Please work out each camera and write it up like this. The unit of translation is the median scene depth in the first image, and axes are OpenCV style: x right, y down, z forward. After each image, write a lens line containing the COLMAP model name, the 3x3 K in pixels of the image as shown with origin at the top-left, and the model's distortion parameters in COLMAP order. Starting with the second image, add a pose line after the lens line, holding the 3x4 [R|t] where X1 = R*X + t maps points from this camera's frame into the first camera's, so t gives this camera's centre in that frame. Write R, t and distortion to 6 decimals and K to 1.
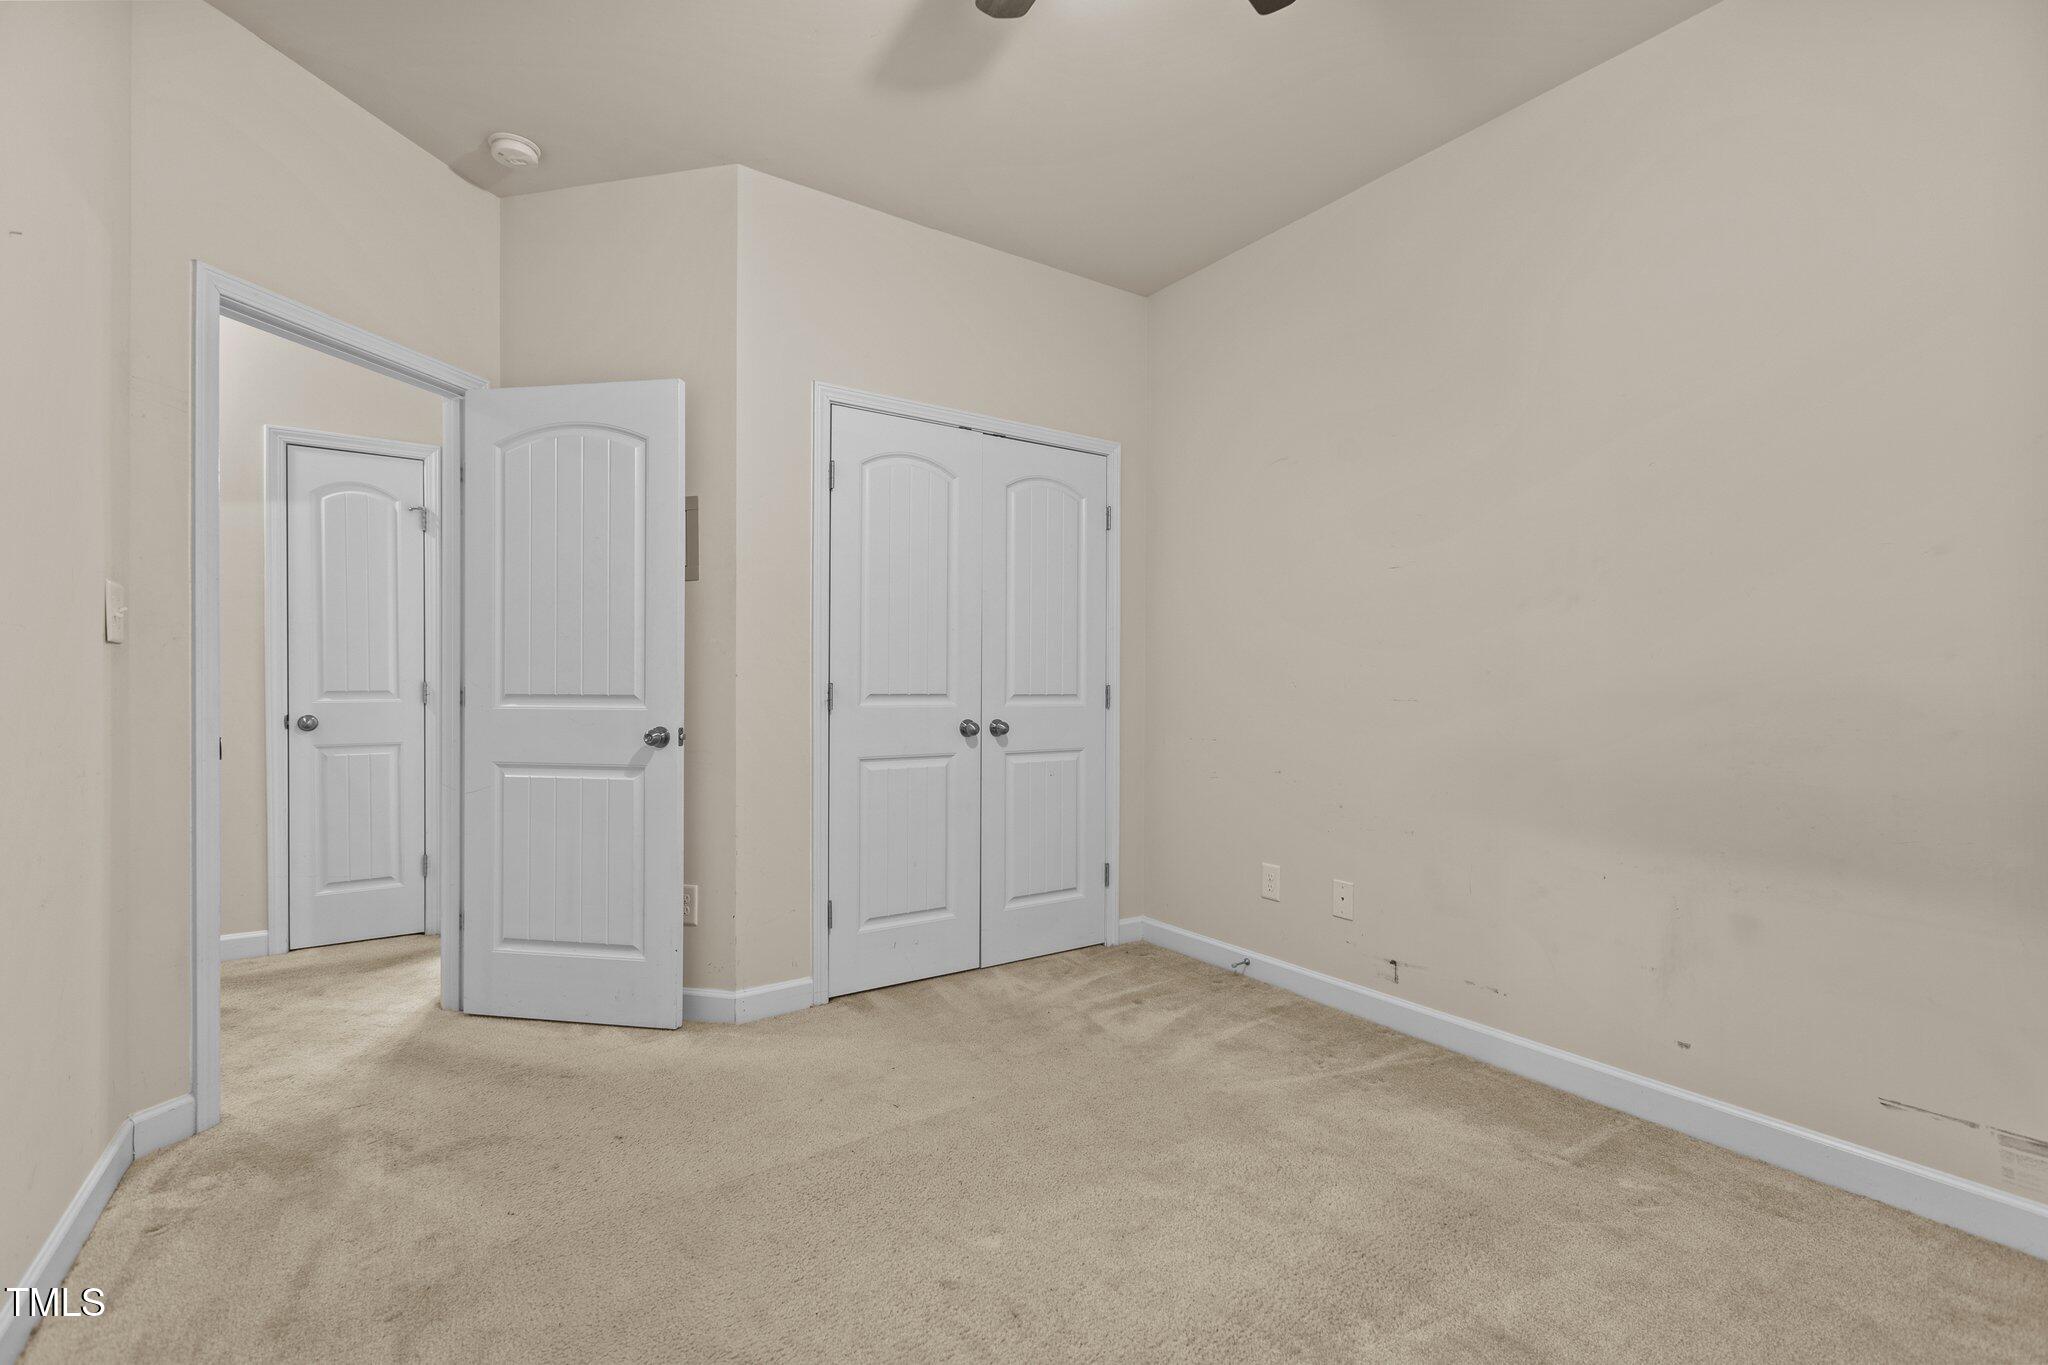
lens RADIAL K [[912.3, 0, 1021.1], [0, 912.3, 686.0], [0, 0, 1]] dist [-0.004458, 0.000188]
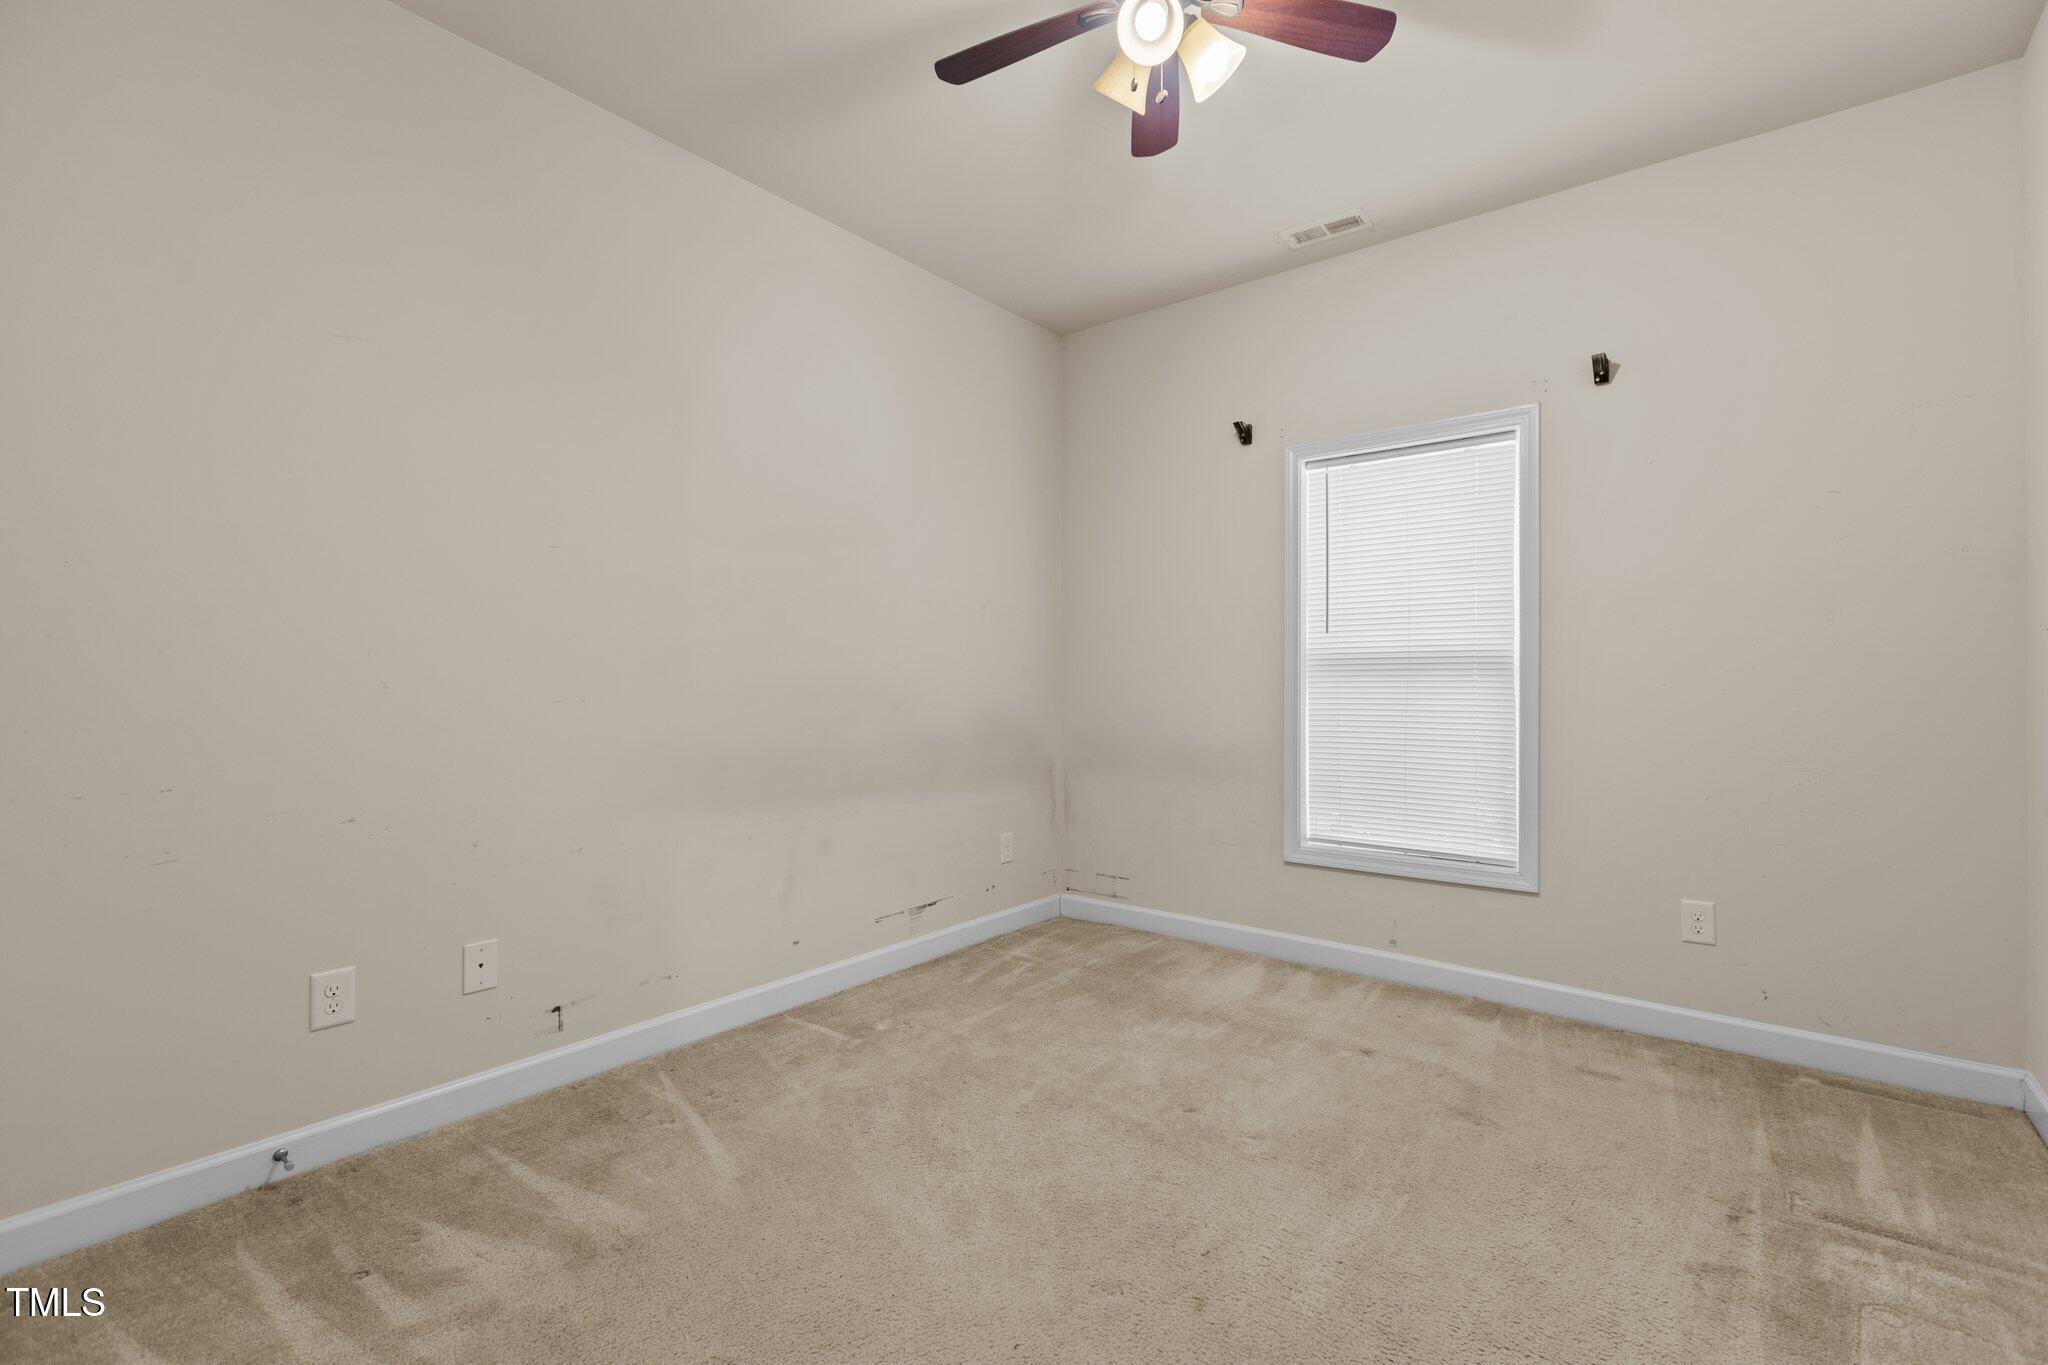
lens RADIAL K [[912.3, 0, 1020.7], [0, 912.3, 680.9], [0, 0, 1]] dist [-0.004458, 0.000188]
pose [[-0.313516, 0.007850, 0.949550, -0.540243], [0.009486, 0.999942, -0.005135, 0.004963], [-0.949536, 0.007397, -0.313572, 0.856427]]
